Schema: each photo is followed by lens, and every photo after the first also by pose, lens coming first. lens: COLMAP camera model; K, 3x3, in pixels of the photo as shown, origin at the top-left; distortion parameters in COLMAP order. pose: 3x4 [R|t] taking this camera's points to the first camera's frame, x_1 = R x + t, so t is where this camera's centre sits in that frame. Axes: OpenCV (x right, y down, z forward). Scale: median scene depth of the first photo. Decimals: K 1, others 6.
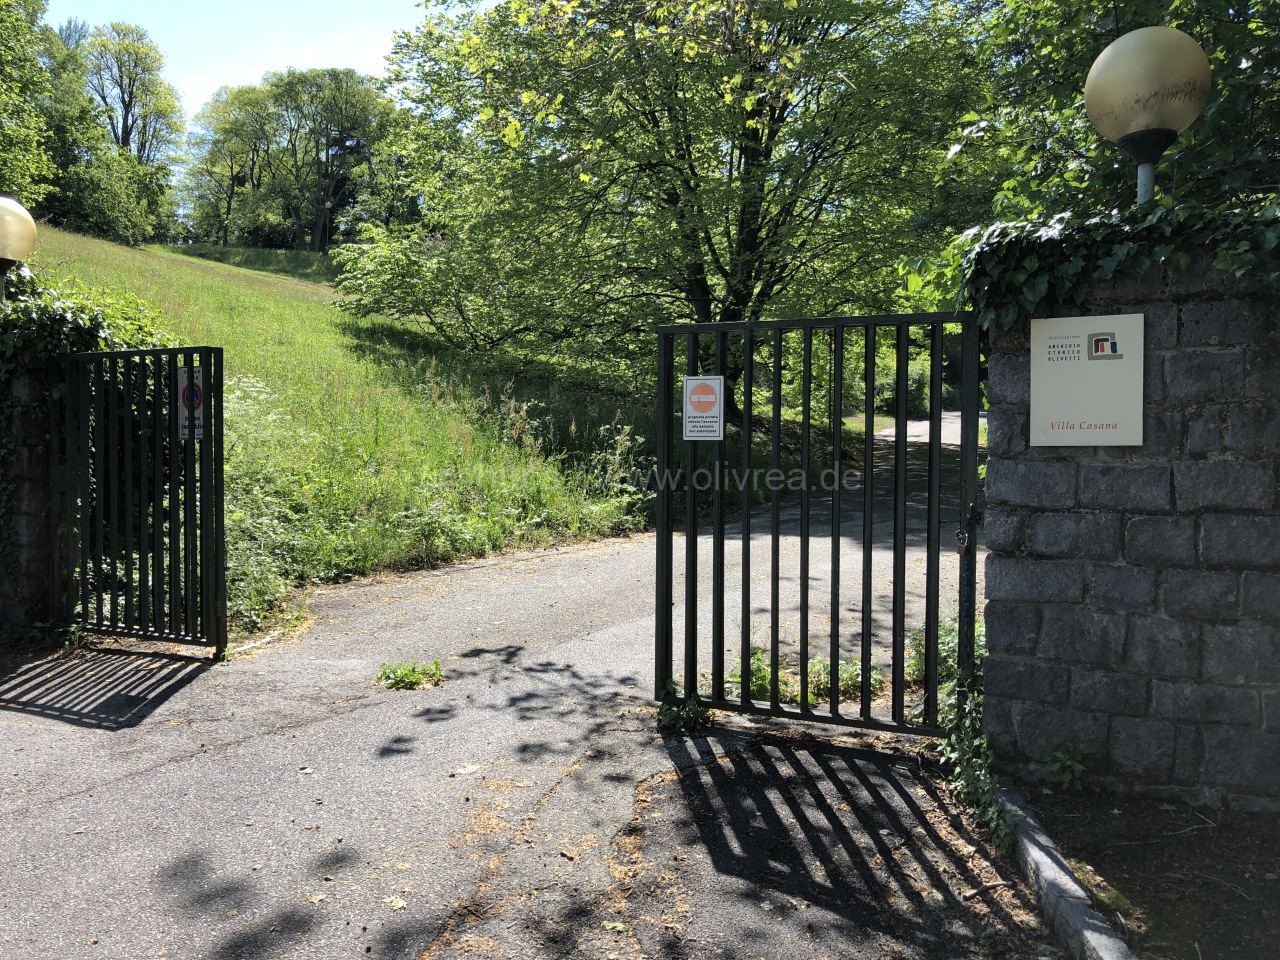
lens RADIAL K [[1068.9, 0, 632.8], [0, 1068.9, 466.3], [0, 0, 1]] dist [0.012336, 0.017525]
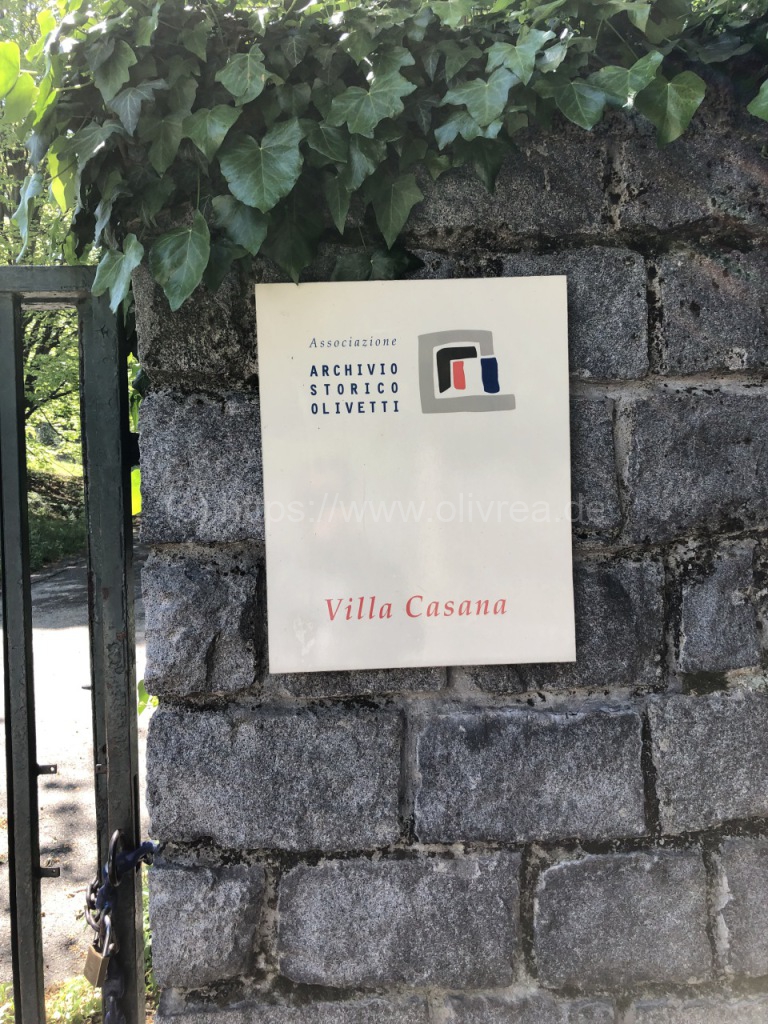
lens RADIAL K [[855.1, 0, 379.5], [0, 855.1, 512.9], [0, 0, 1]] dist [0.012336, 0.017525]
pose [[0.894797, -0.041018, 0.444585, 0.295608], [0.038301, 0.999152, 0.015095, -0.072851], [-0.444827, 0.003521, 0.895610, 0.773793]]
